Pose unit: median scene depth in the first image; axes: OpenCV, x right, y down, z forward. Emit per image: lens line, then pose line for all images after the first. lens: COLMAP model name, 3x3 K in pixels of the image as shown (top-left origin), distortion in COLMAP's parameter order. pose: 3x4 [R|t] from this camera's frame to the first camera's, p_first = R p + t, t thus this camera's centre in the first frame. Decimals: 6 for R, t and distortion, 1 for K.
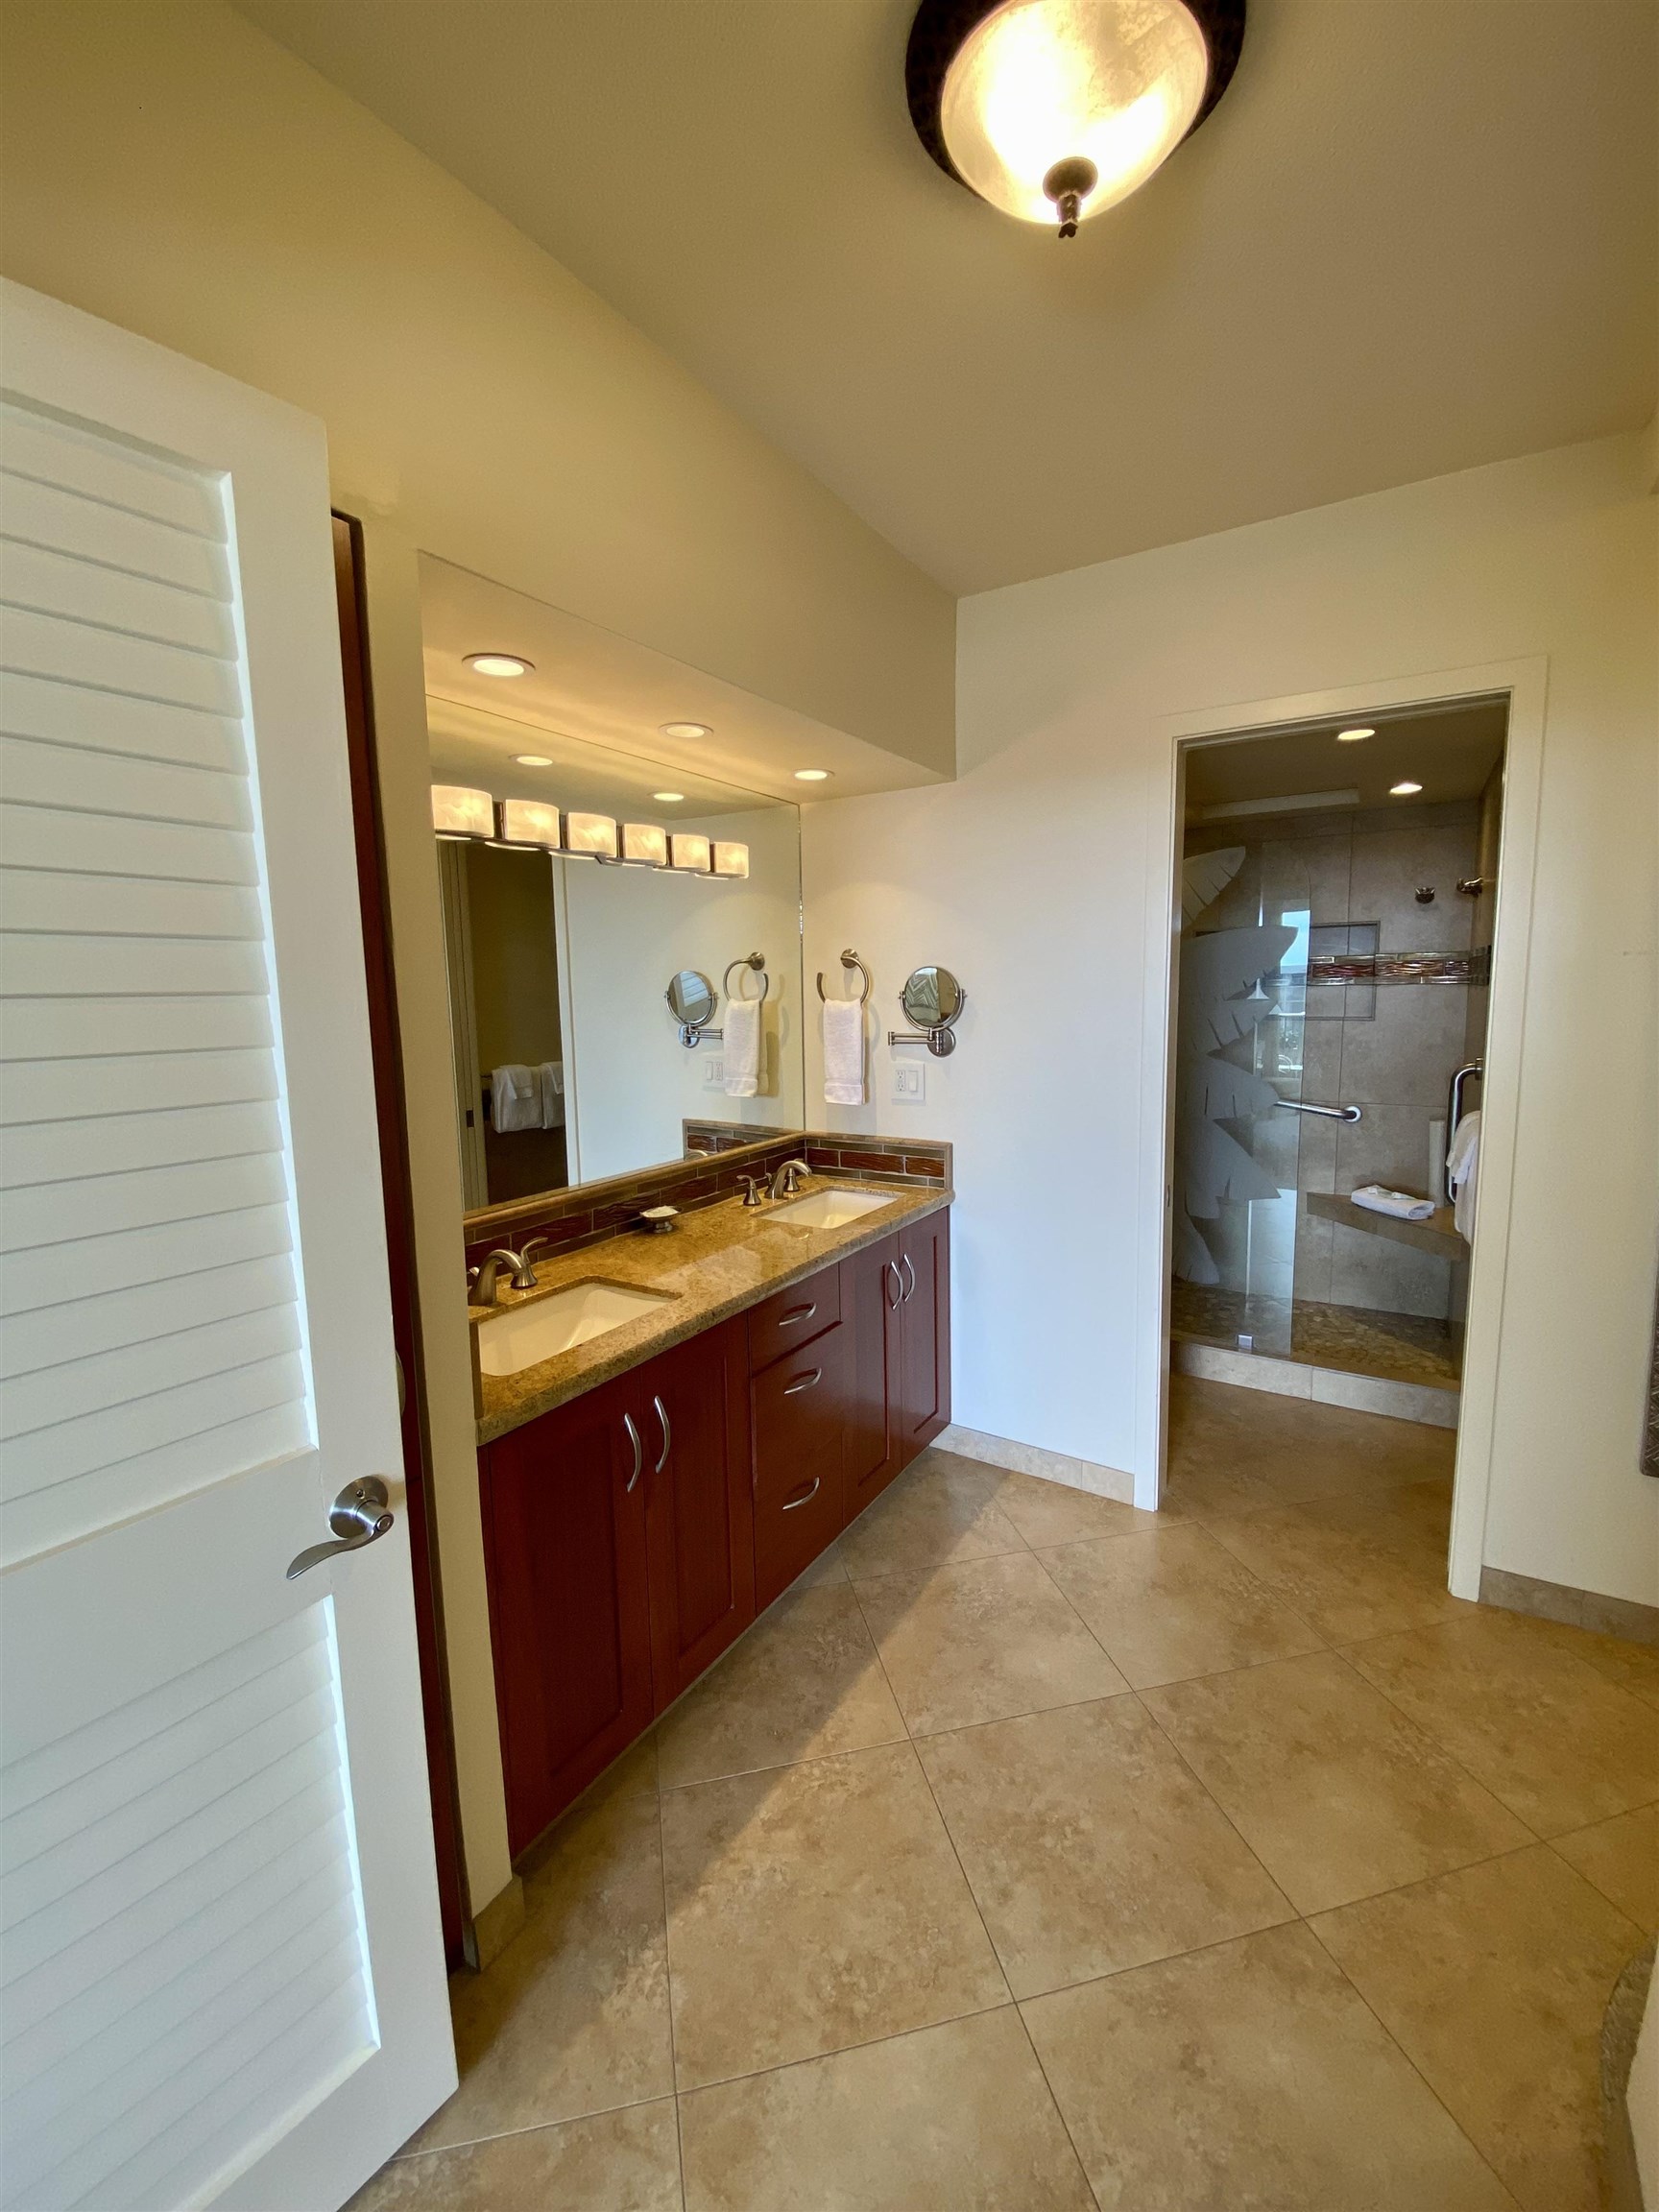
lens RADIAL K [[896.0, 0, 829.2], [0, 896.0, 1093.7], [0, 0, 1]] dist [0.047993, -0.043197]
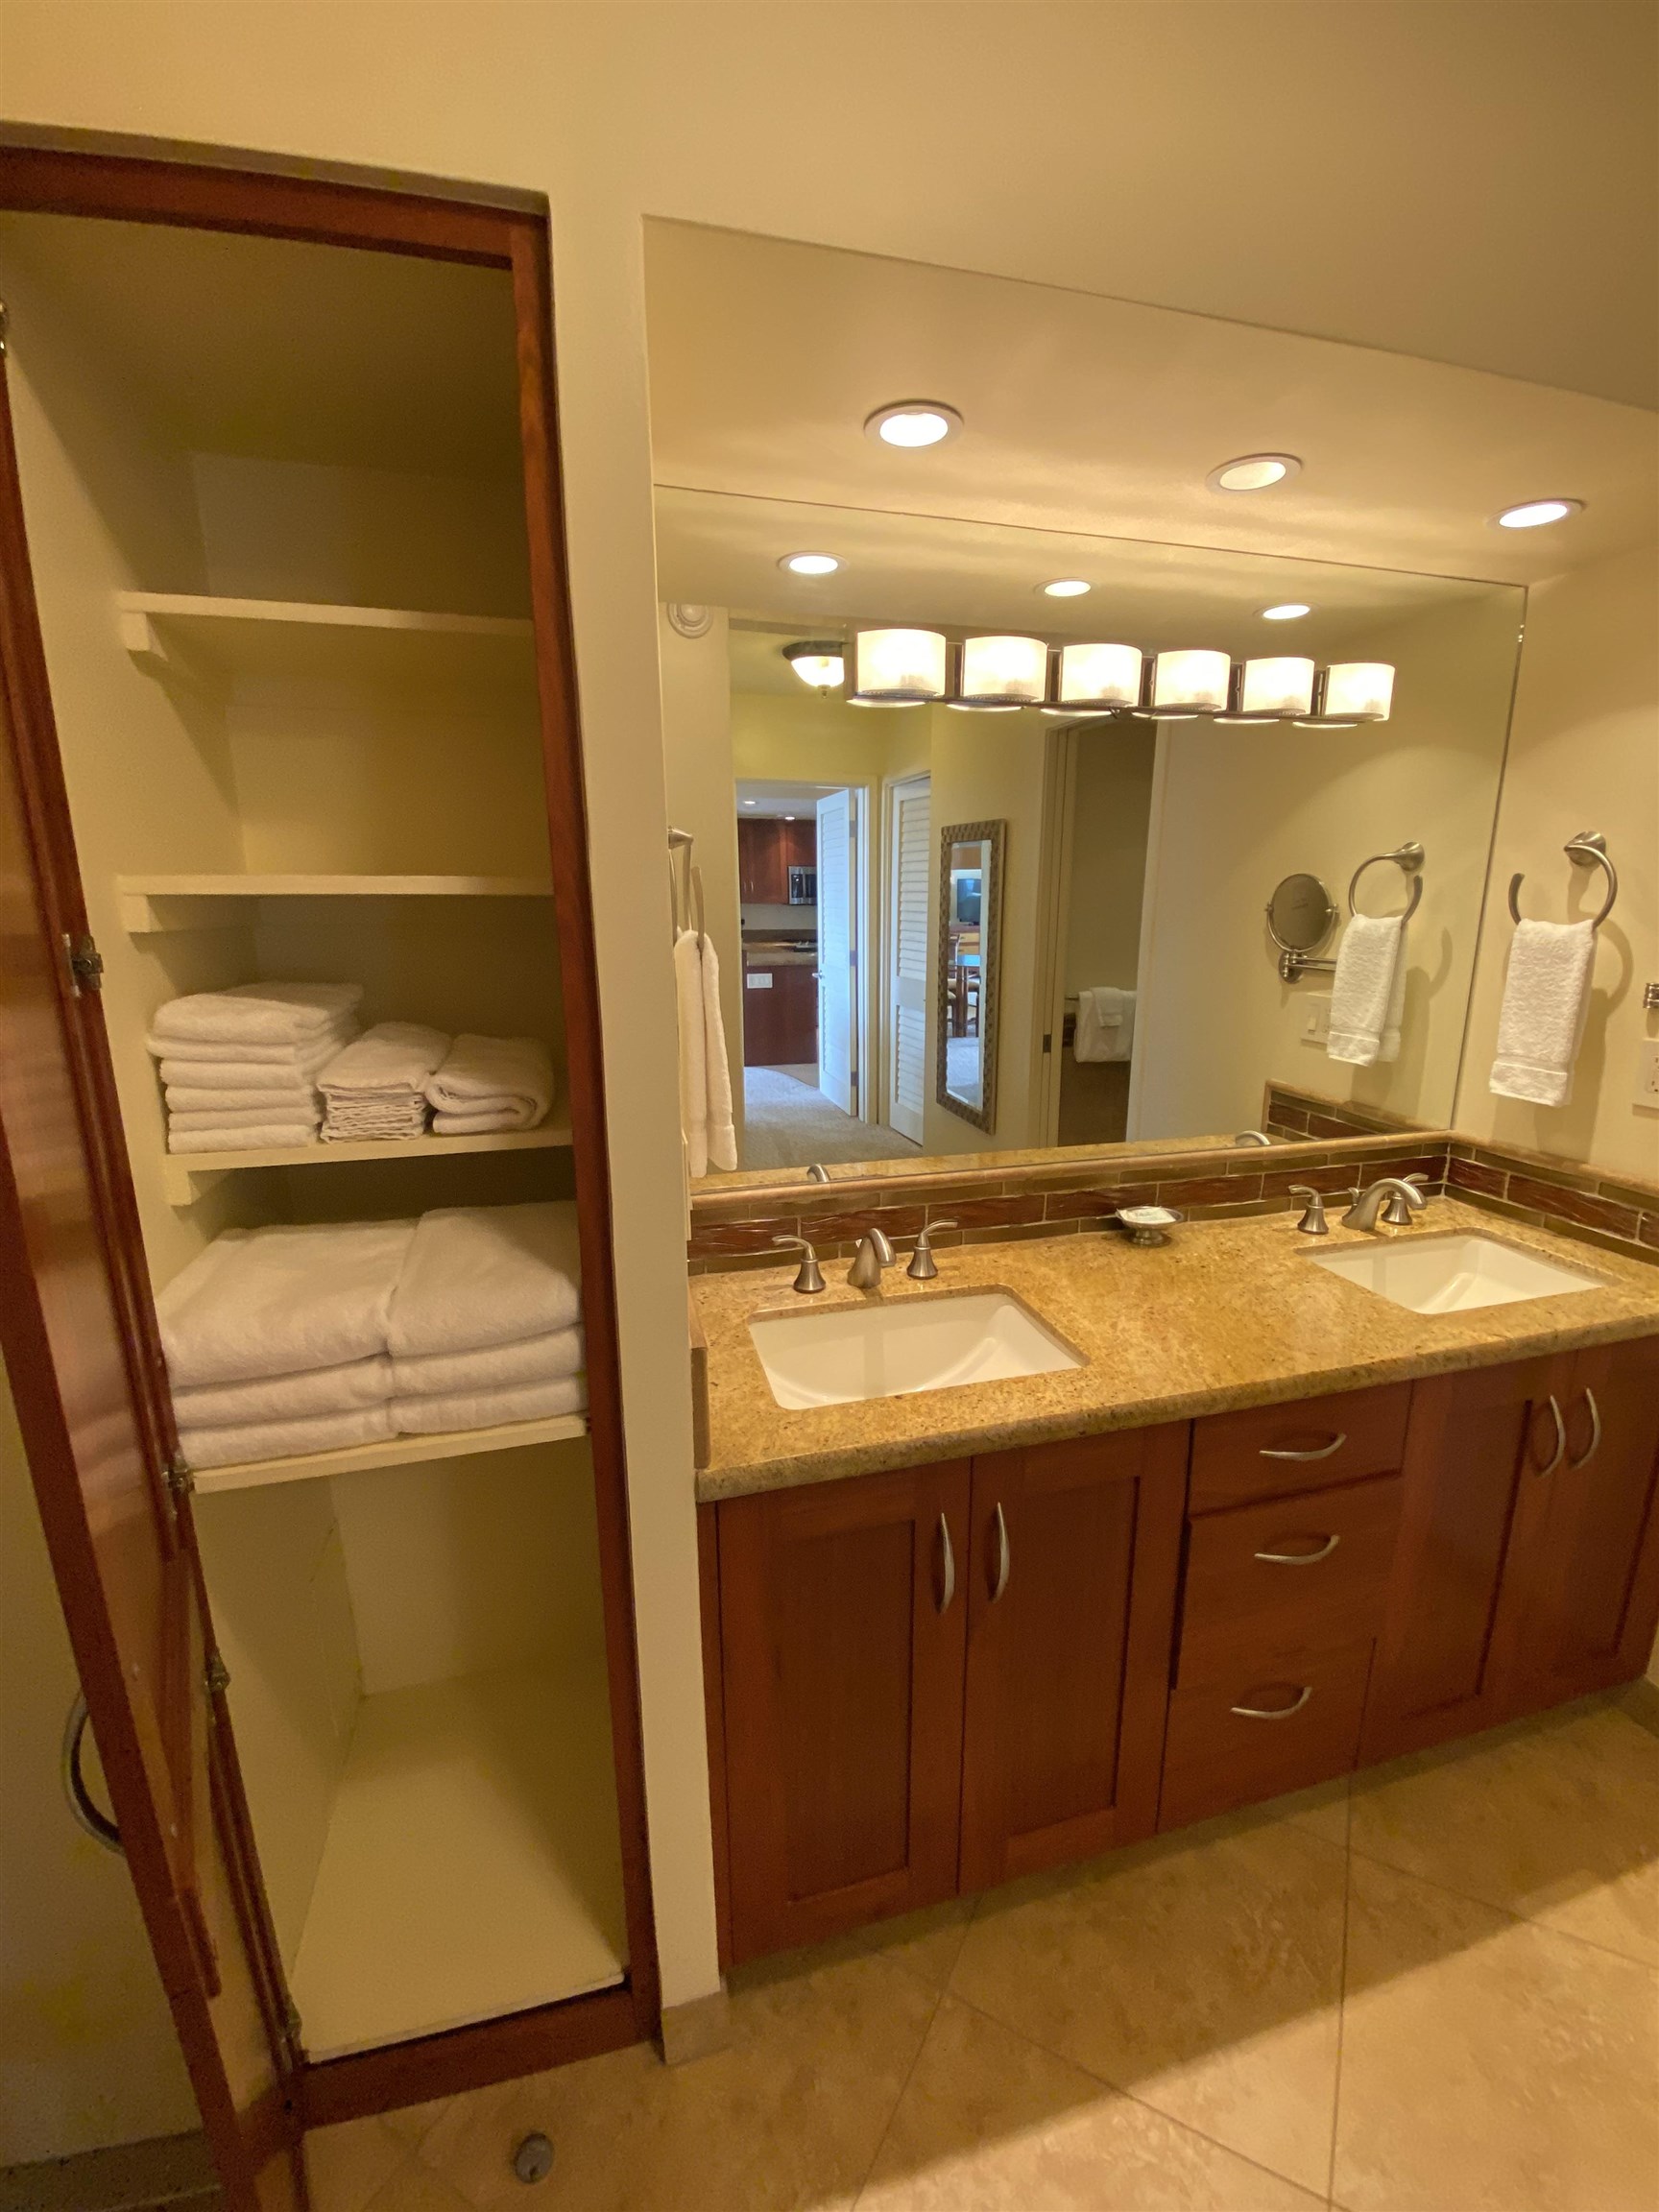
lens RADIAL K [[895.2, 0, 831.7], [0, 895.2, 1094.4], [0, 0, 1]] dist [0.031616, -0.026655]
pose [[0.737795, 0.153273, -0.657393, 0.072891], [-0.089047, 0.987469, 0.130294, -0.030688], [0.669126, -0.037591, 0.742198, 0.257273]]
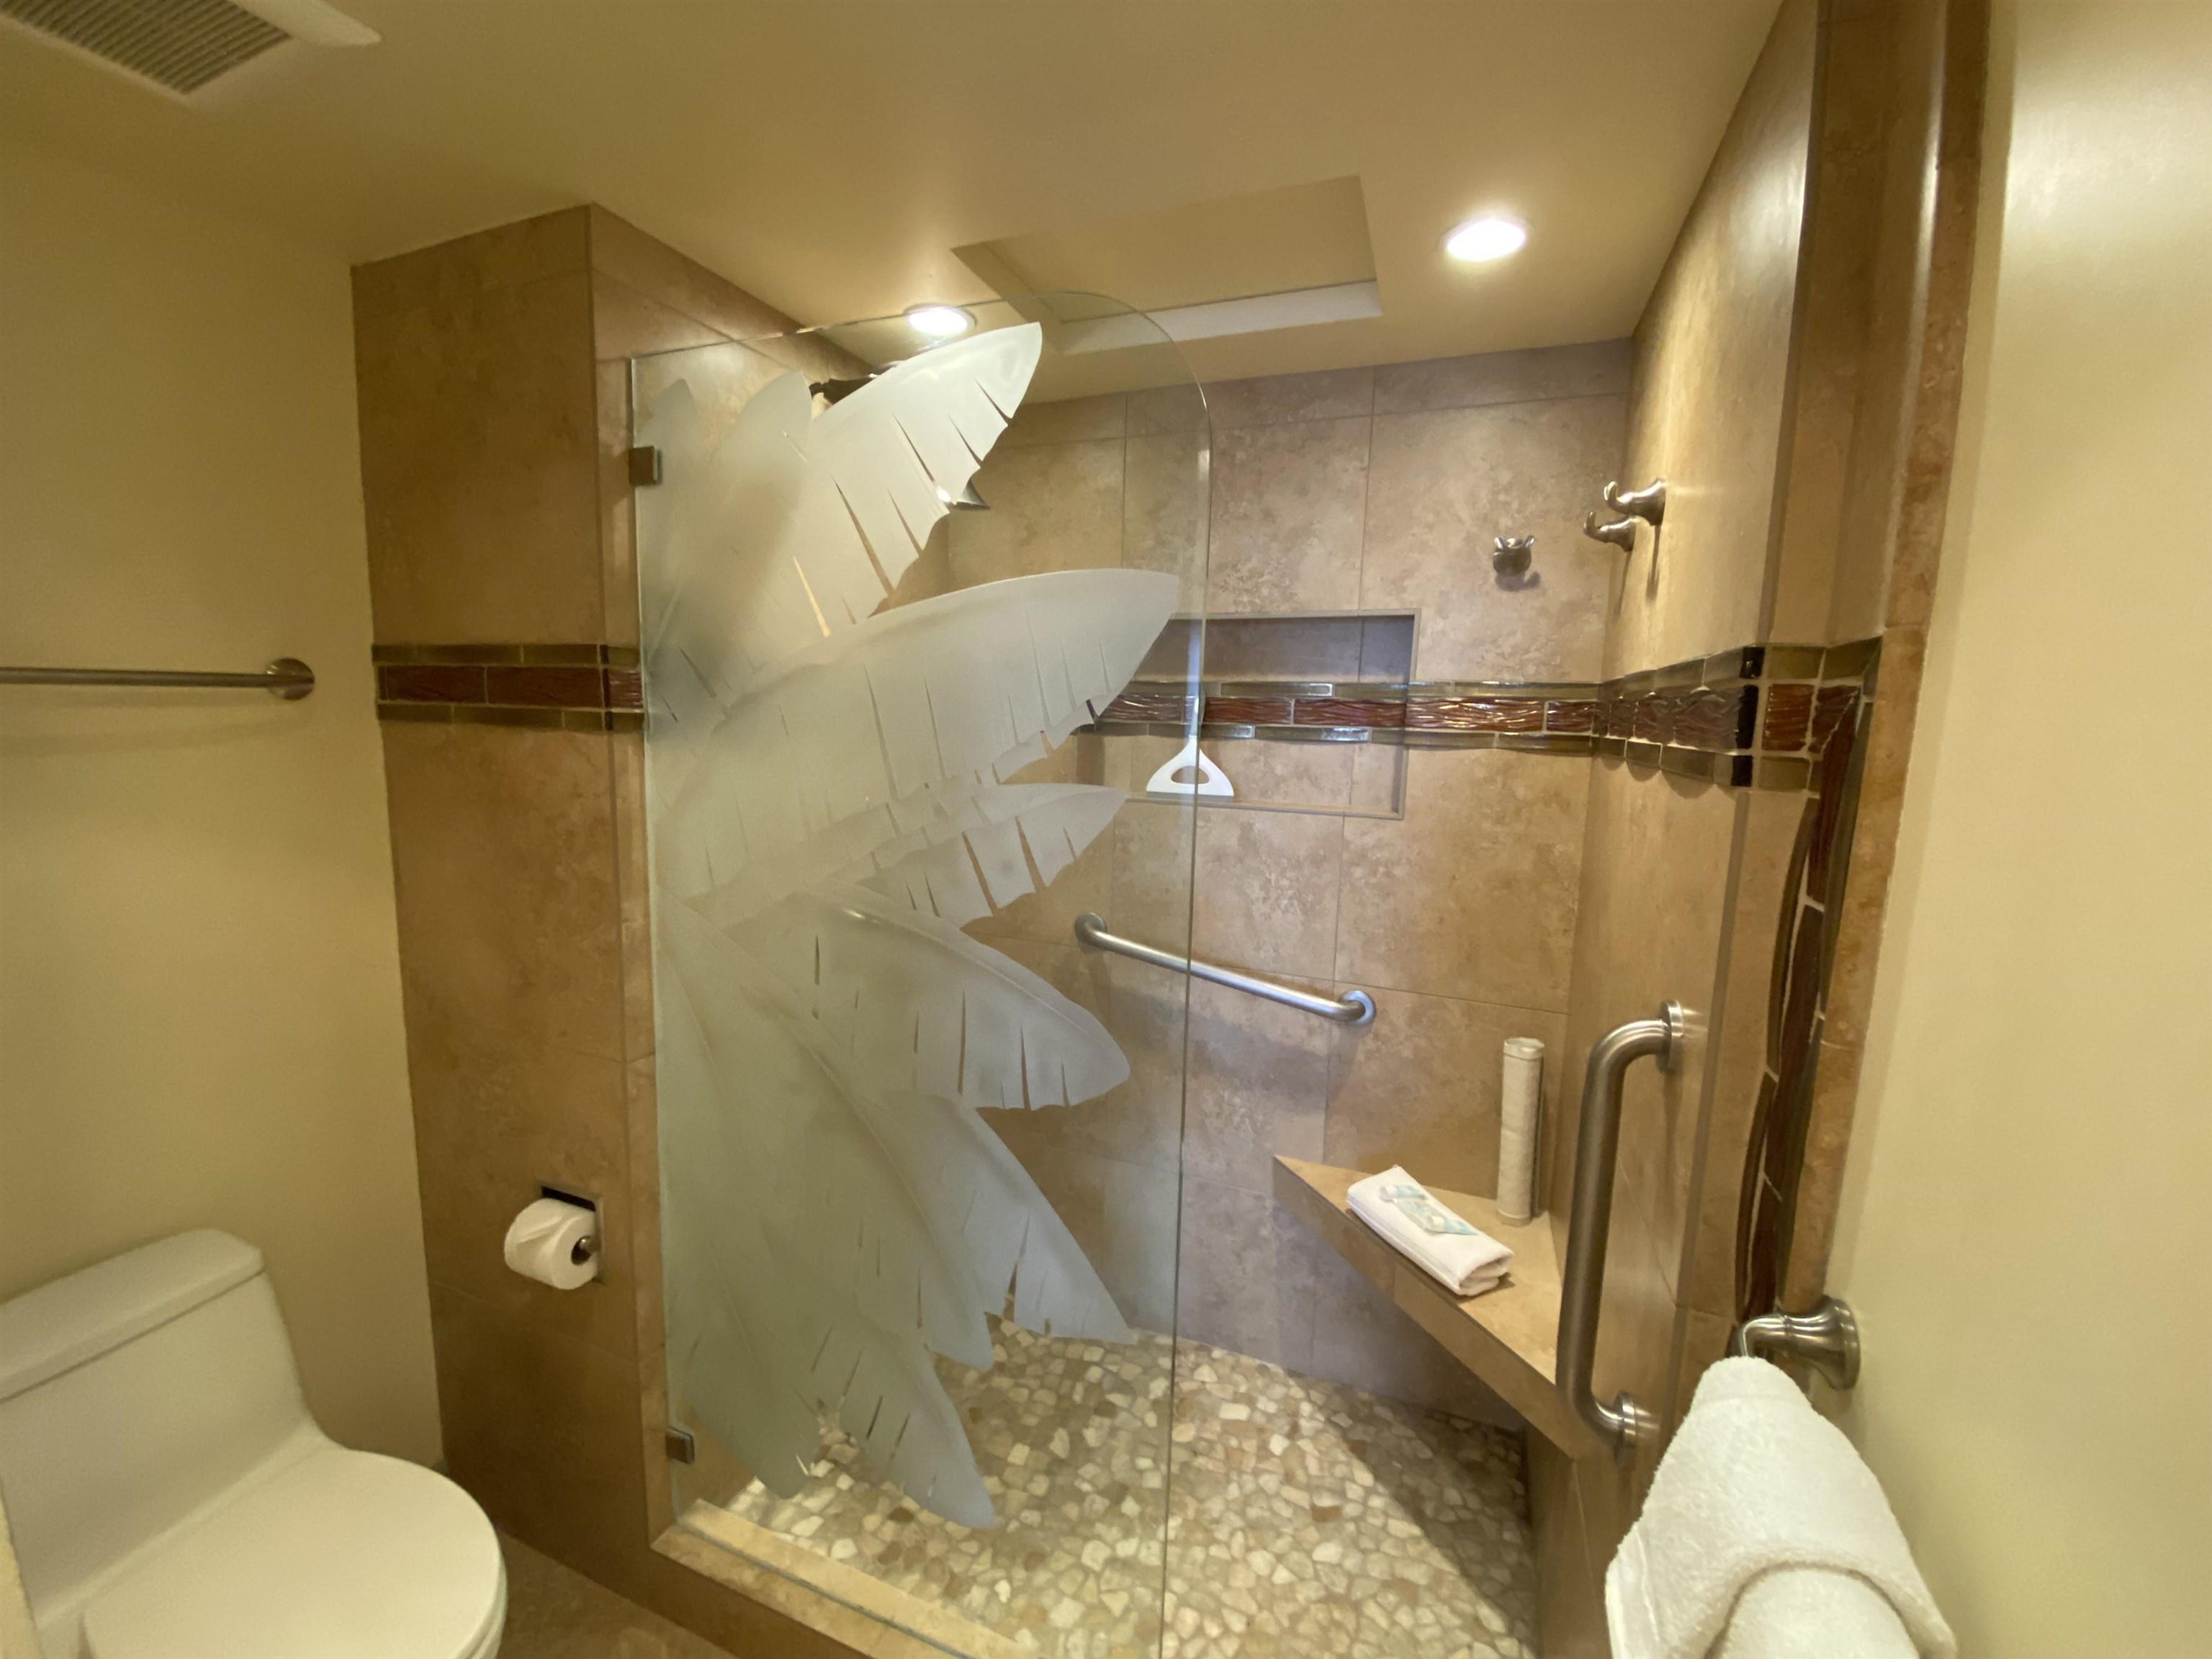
lens RADIAL K [[892.2, 0, 1101.1], [0, 892.2, 827.0], [0, 0, 1]] dist [0.033391, -0.026790]
pose [[0.982031, 0.021101, 0.187538, 0.485637], [-0.024322, 0.999593, 0.014892, -0.108675], [-0.187148, -0.019186, 0.982144, 0.771723]]
